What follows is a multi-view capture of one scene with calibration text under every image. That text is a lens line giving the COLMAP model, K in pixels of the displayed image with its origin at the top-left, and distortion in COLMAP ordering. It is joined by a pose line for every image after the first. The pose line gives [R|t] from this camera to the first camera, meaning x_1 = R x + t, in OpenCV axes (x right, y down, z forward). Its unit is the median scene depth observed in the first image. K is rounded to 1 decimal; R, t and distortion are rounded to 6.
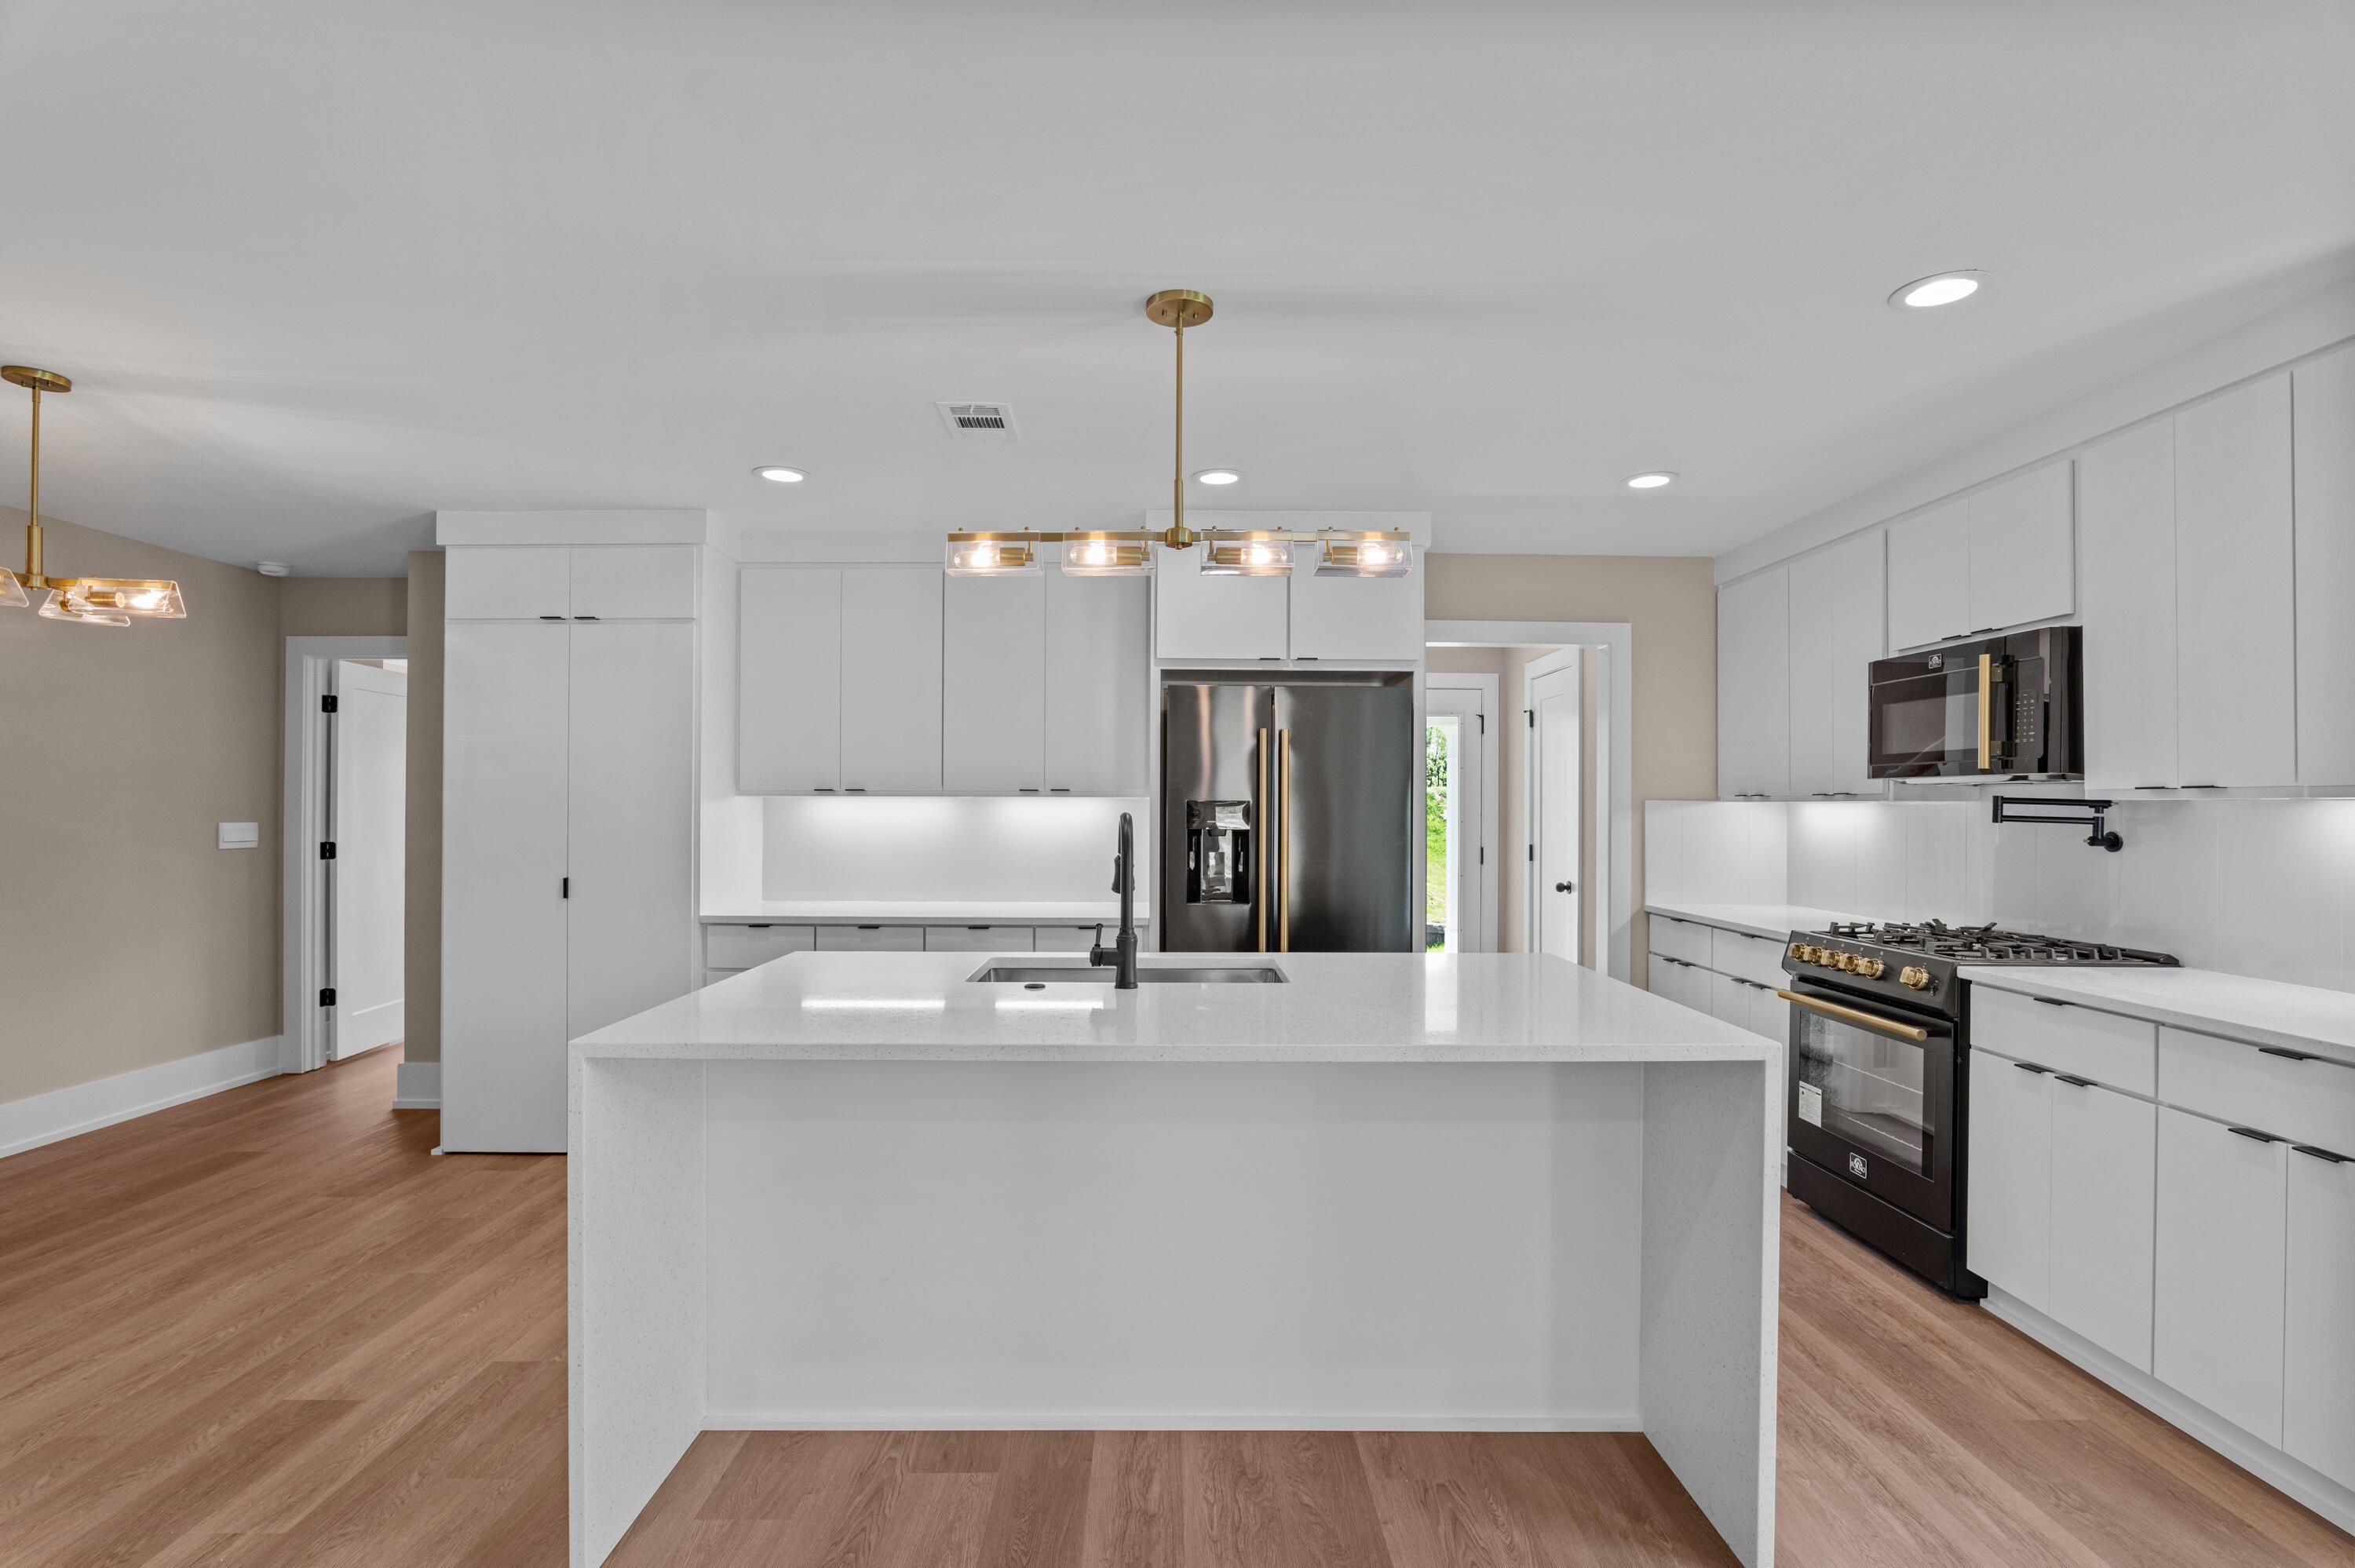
lens RADIAL K [[1091.6, 0, 1172.4], [0, 1091.6, 801.4], [0, 0, 1]] dist [-0.023544, 0.005067]
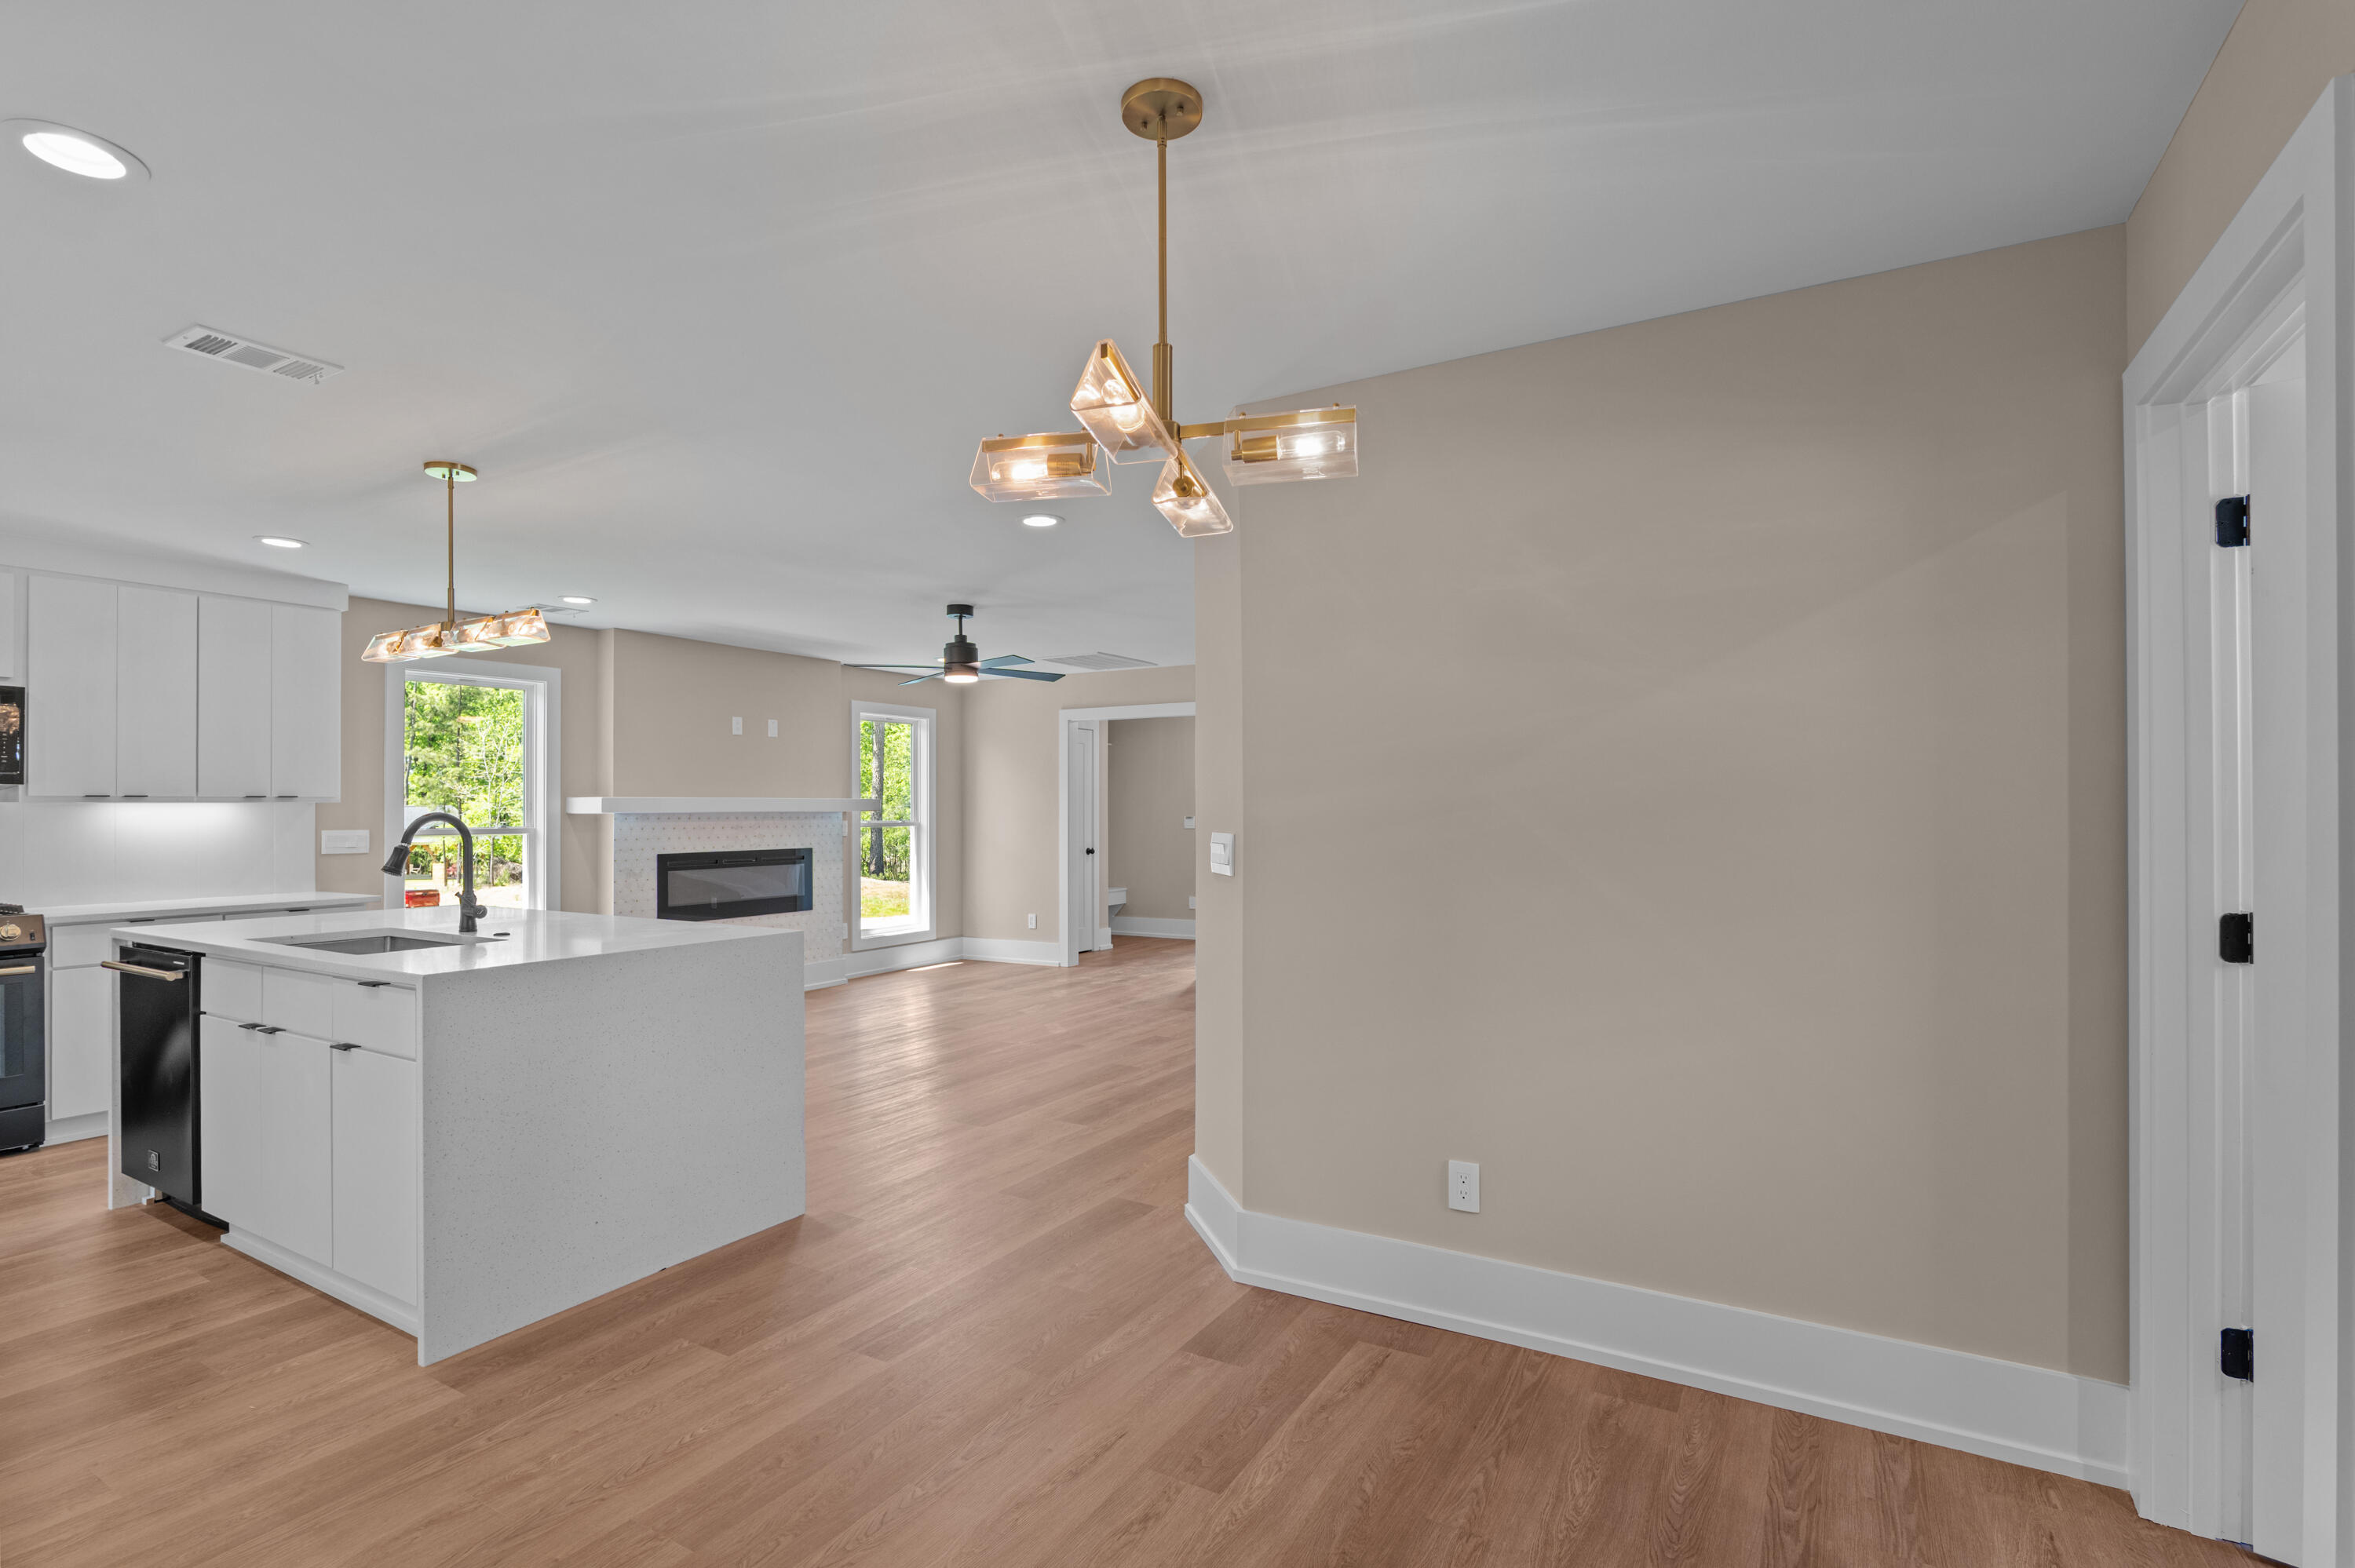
lens RADIAL K [[1091.6, 0, 1172.3], [0, 1091.6, 810.9], [0, 0, 1]] dist [-0.023544, 0.005067]
pose [[-0.856519, -0.003416, 0.516104, -1.131659], [-0.003326, 0.999994, 0.001099, 0.002909], [-0.516104, -0.000775, -0.856525, 1.240333]]
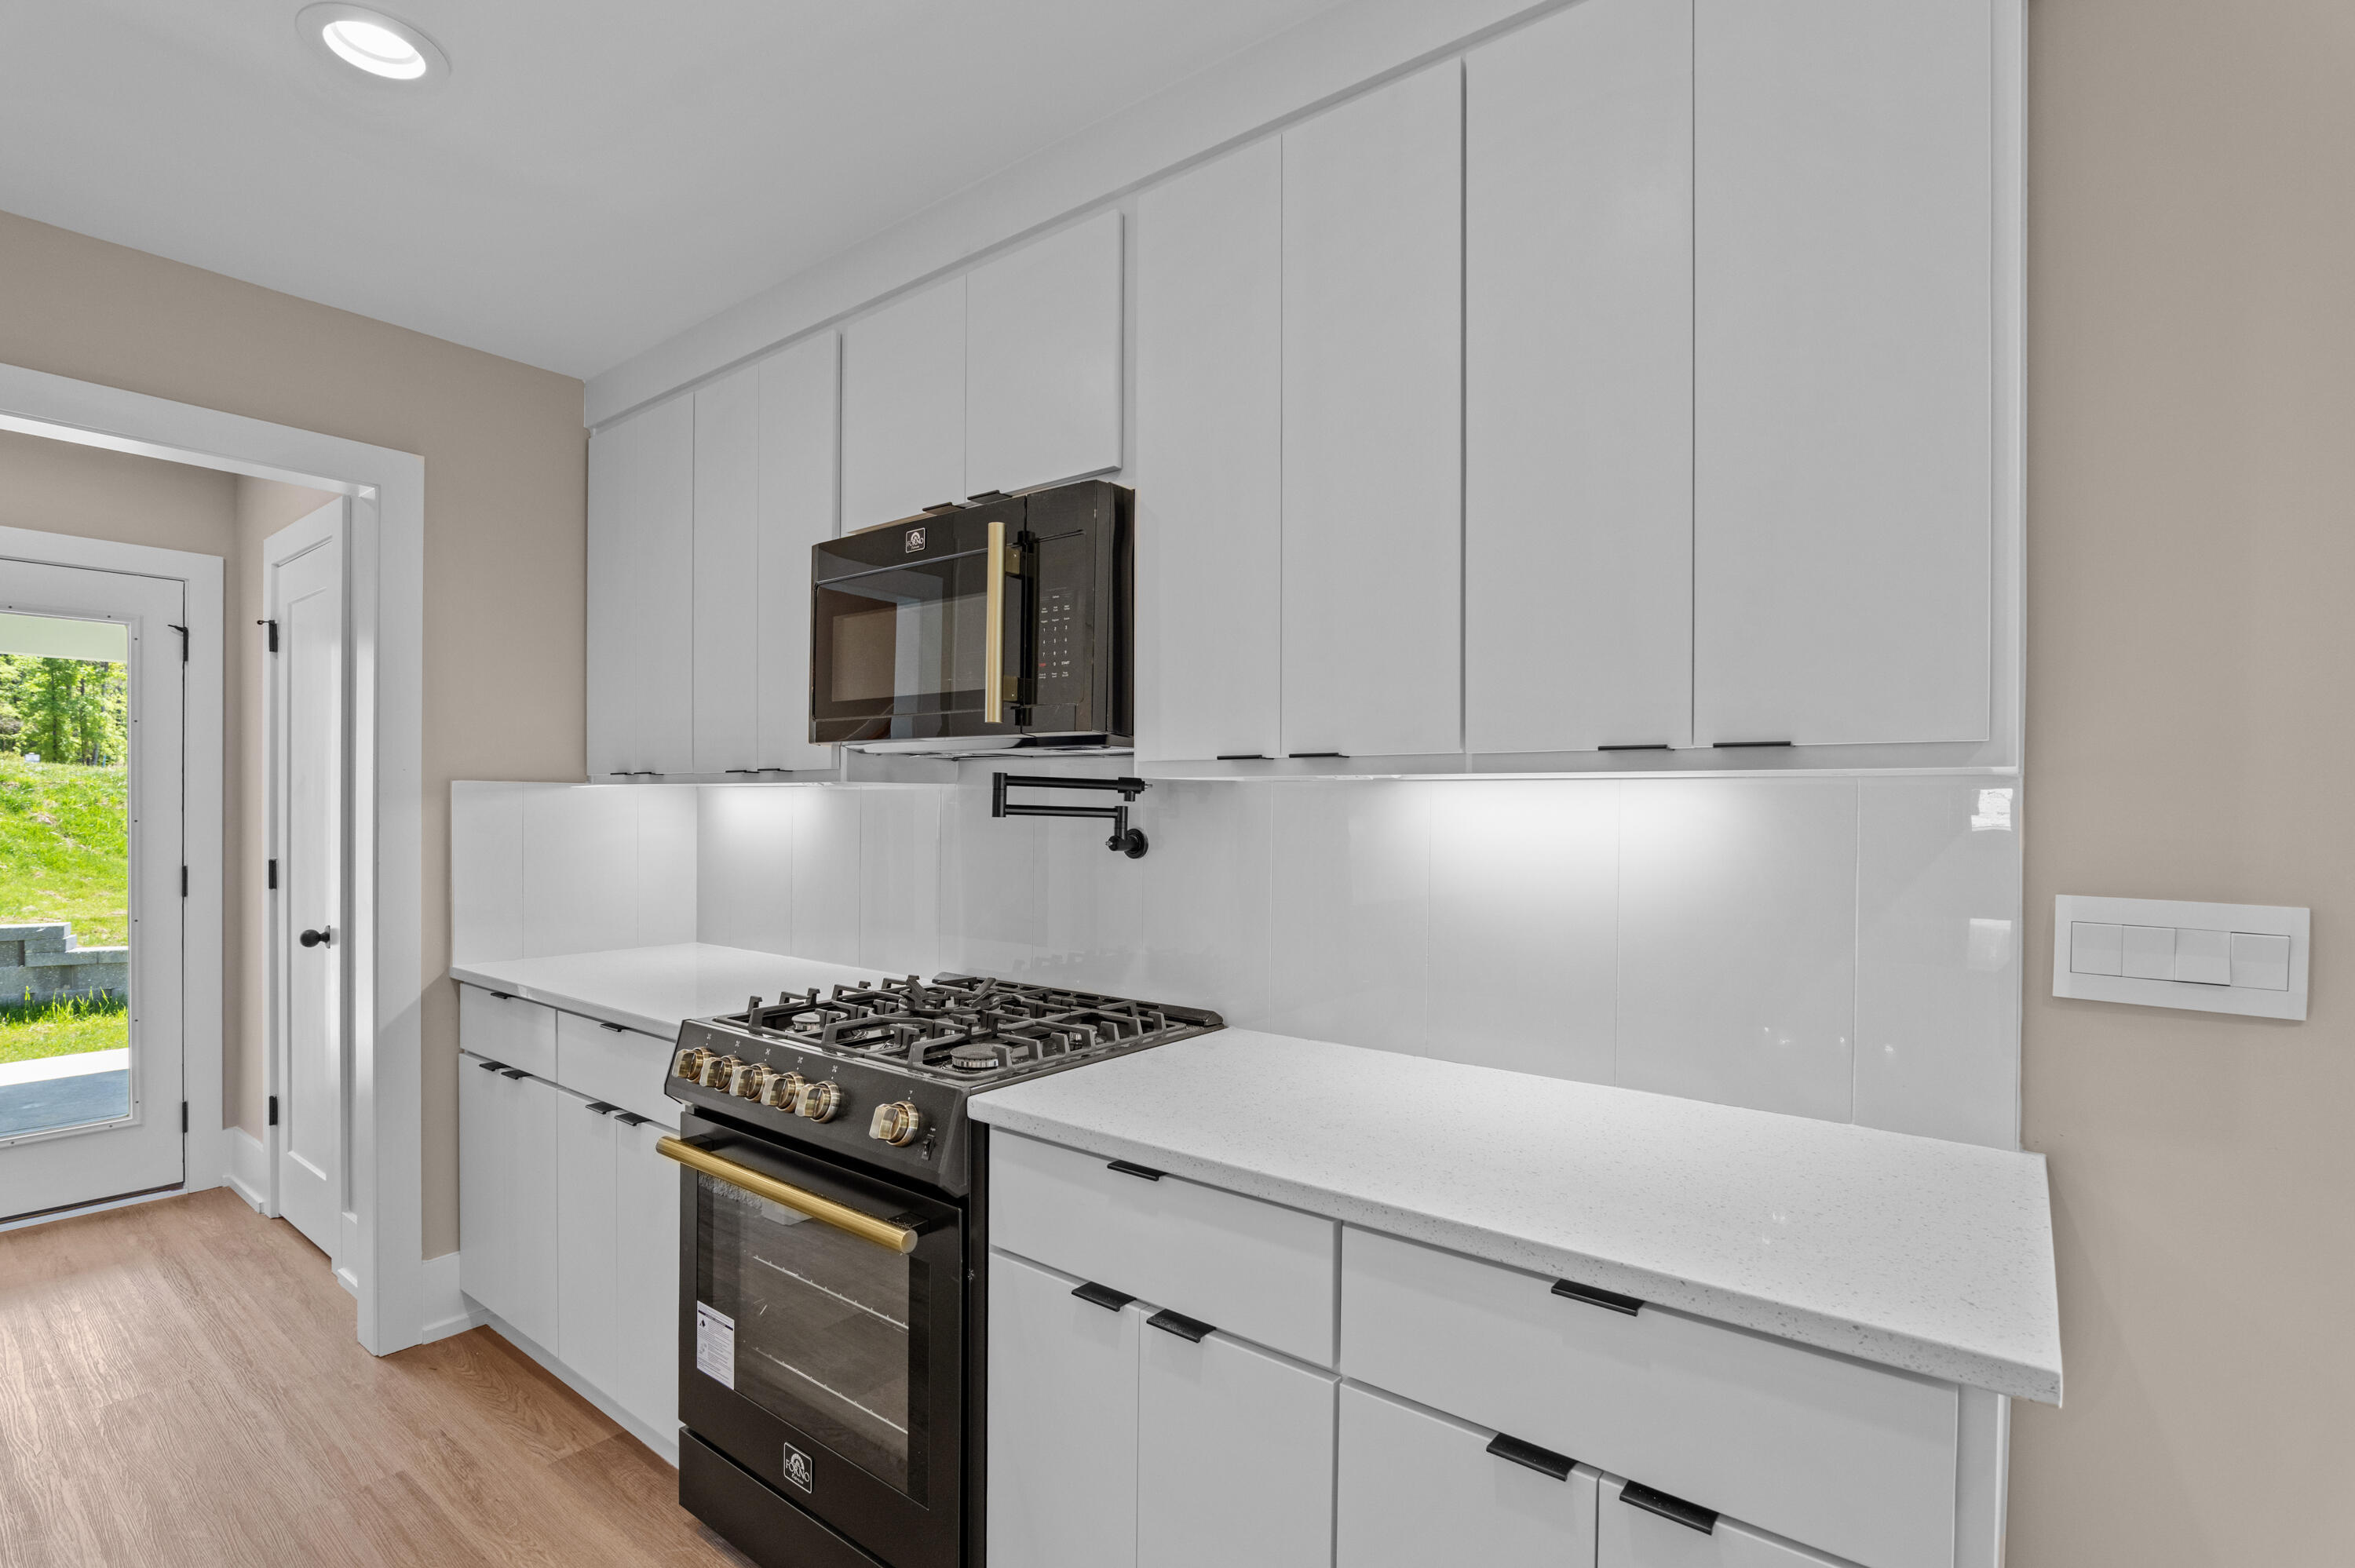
lens RADIAL K [[1091.6, 0, 1170.9], [0, 1091.6, 805.8], [0, 0, 1]] dist [-0.023544, 0.005067]
pose [[0.623594, -0.002883, 0.781743, 0.325344], [-0.006530, 0.999939, 0.008896, 0.006936], [-0.781721, -0.010652, 0.623537, 0.512918]]
